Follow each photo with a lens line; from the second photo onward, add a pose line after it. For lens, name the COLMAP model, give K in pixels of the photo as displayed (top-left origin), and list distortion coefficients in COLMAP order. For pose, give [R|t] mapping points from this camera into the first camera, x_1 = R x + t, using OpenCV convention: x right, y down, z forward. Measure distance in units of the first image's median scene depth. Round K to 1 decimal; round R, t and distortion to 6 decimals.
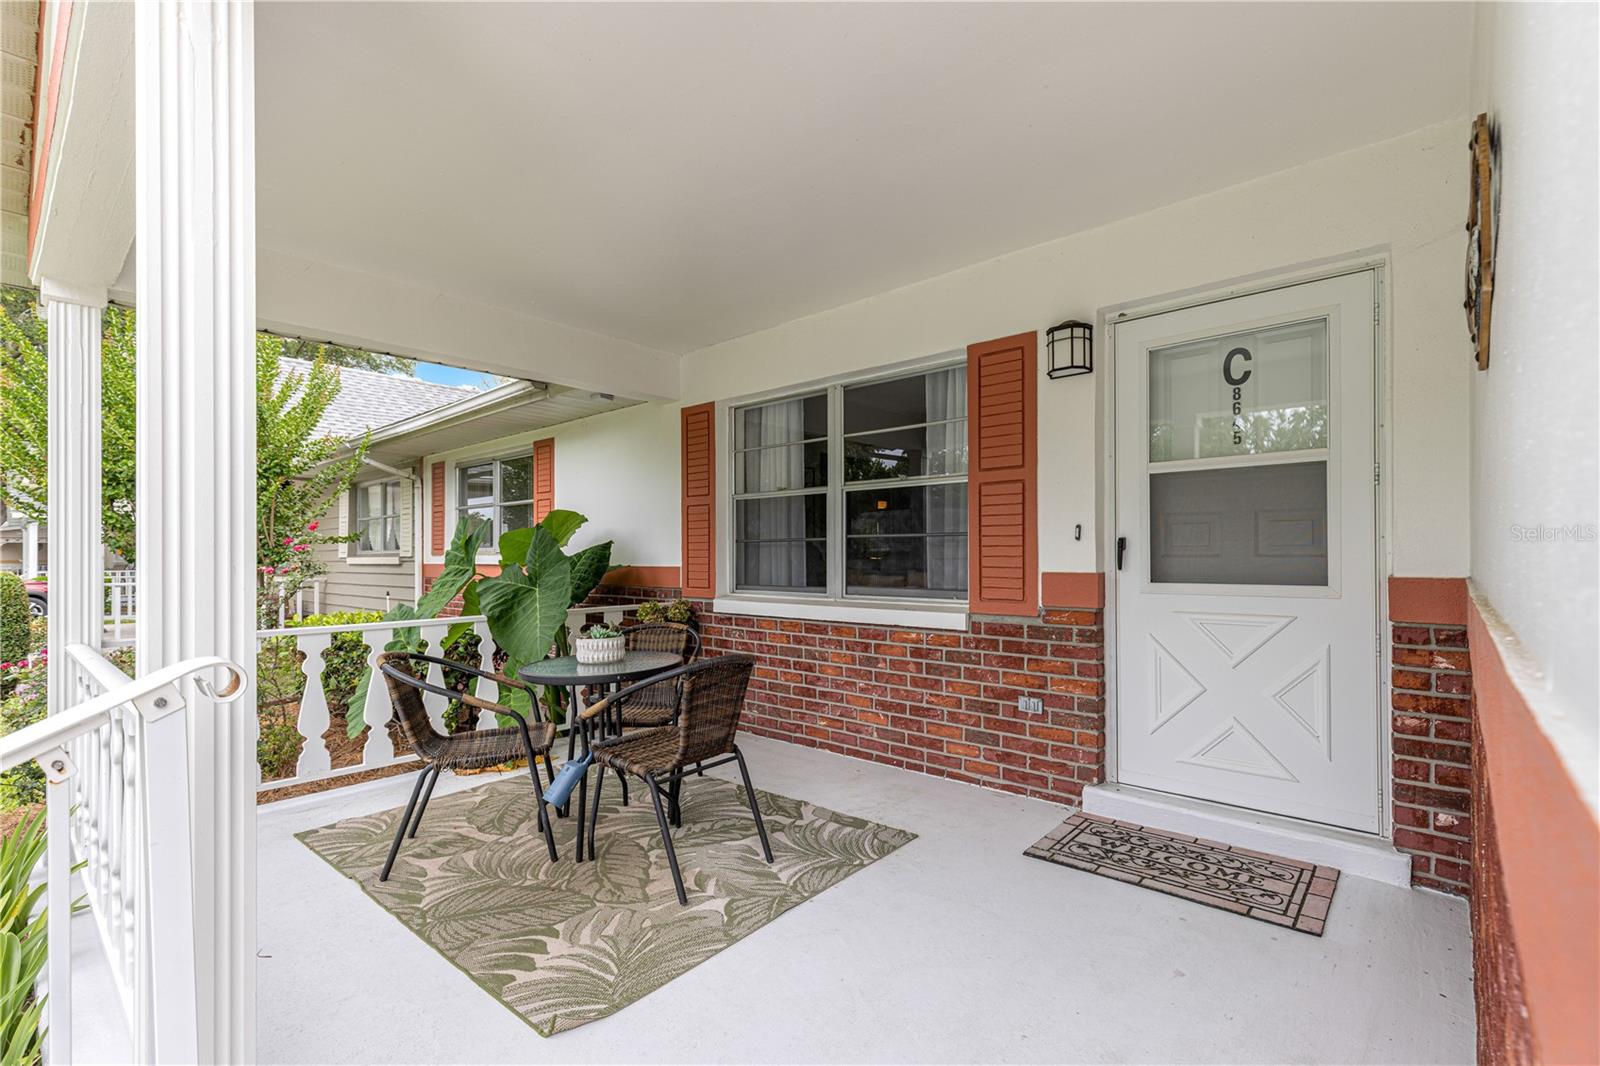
lens RADIAL K [[719.3, 0, 807.8], [0, 719.3, 550.1], [0, 0, 1]] dist [0.008615, -0.001234]
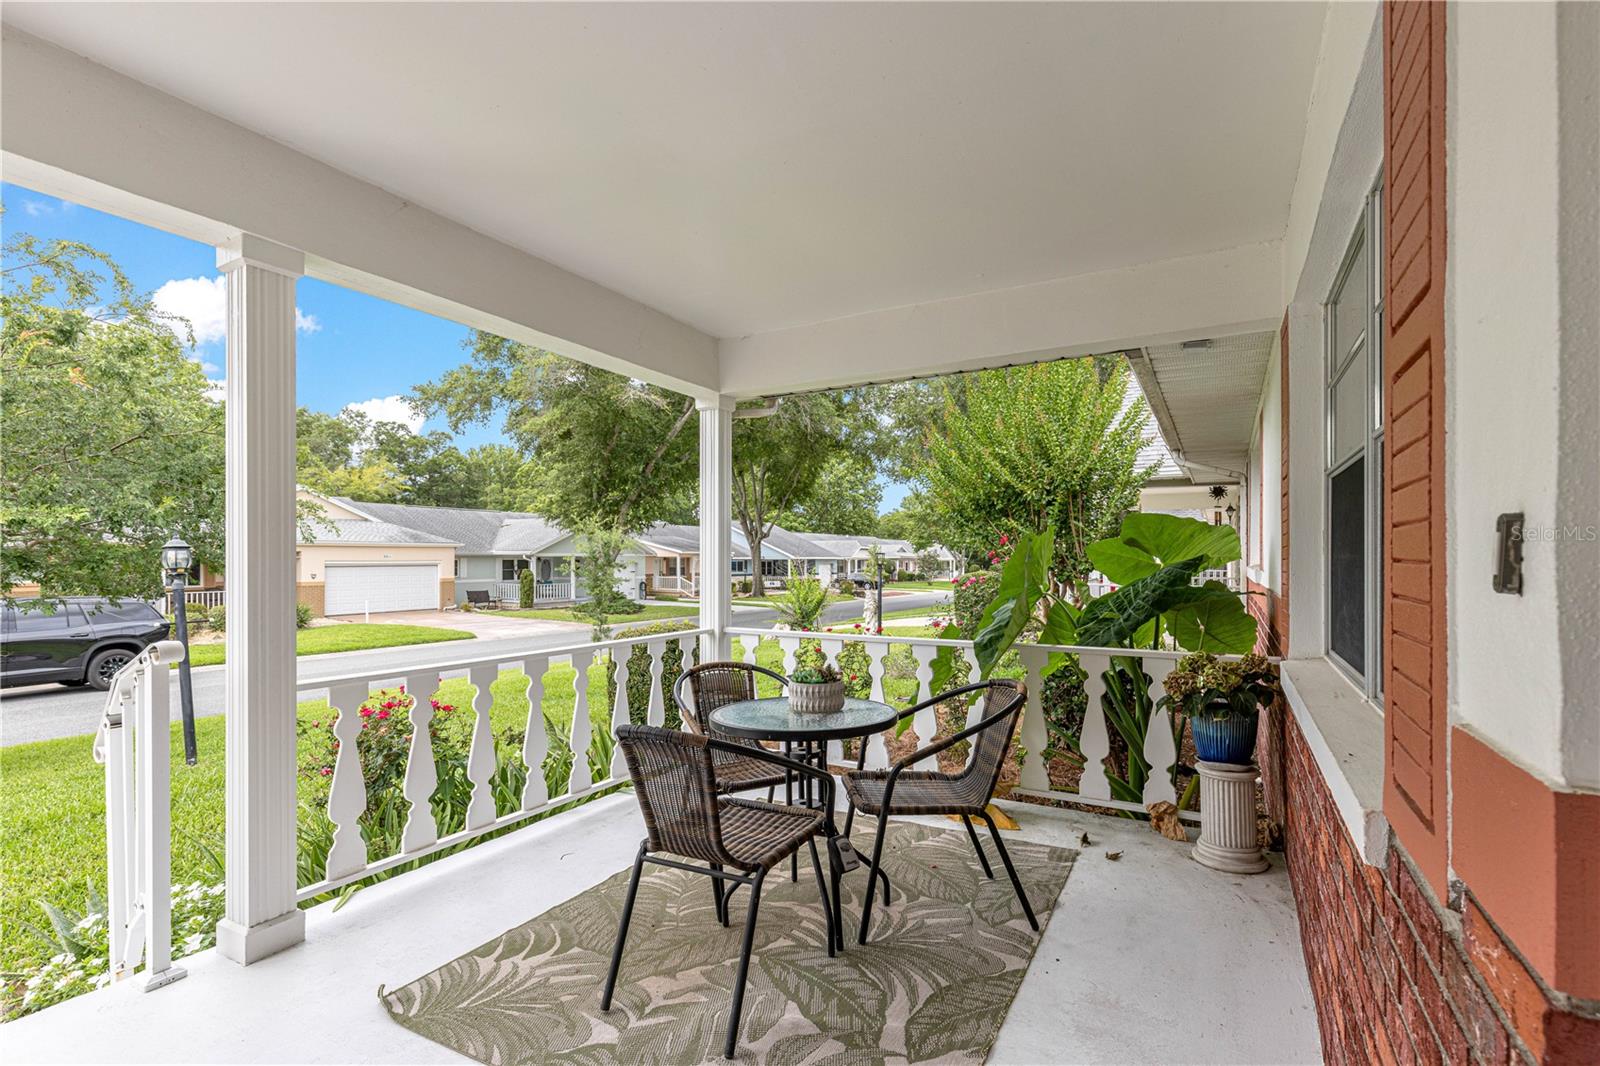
lens RADIAL K [[761.7, 0, 796.2], [0, 761.7, 576.1], [0, 0, 1]] dist [0.002302, -0.000092]
pose [[0.208280, 0.004945, -0.978057, 0.500524], [-0.007761, 0.999964, 0.003403, 0.015160], [0.978038, 0.006882, 0.208311, 0.766964]]
